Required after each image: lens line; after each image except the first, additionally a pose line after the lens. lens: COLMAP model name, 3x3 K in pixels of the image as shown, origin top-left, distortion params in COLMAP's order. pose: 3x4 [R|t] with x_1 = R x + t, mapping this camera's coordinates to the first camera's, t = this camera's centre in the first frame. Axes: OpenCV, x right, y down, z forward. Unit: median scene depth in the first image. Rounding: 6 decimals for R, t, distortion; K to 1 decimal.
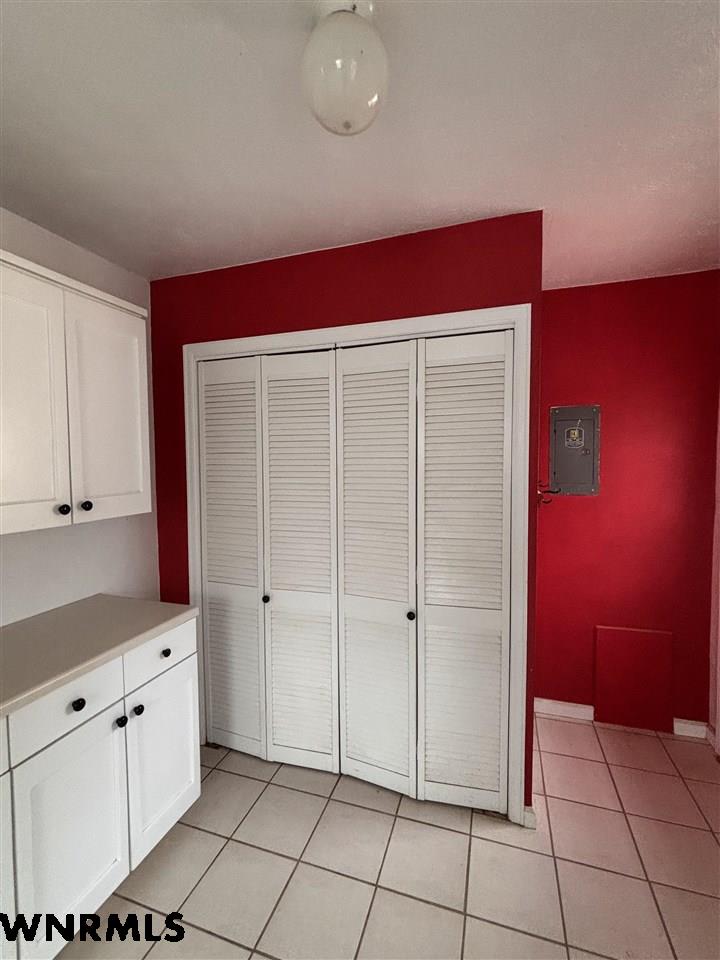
lens RADIAL K [[422.8, 0, 362.6], [0, 422.8, 478.5], [0, 0, 1]] dist [0.000726, -0.001005]
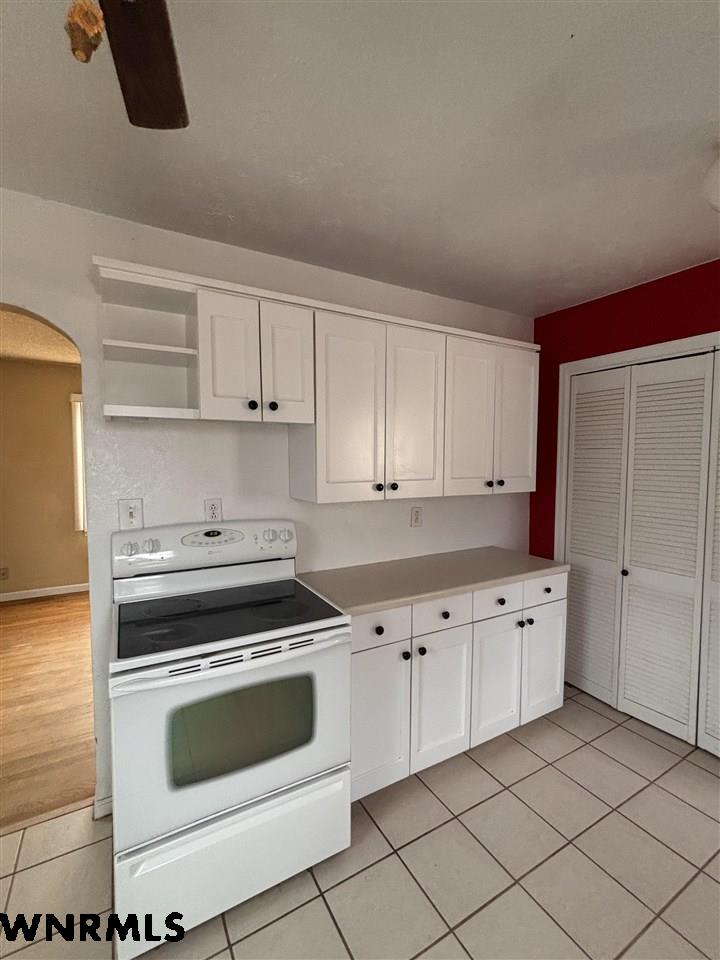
lens RADIAL K [[422.8, 0, 361.9], [0, 422.8, 480.3], [0, 0, 1]] dist [0.000726, -0.001005]
pose [[0.749030, 0.045935, -0.660941, -0.010081], [-0.038625, 0.998924, 0.025651, 0.027576], [0.661409, 0.006315, 0.749999, -0.382777]]
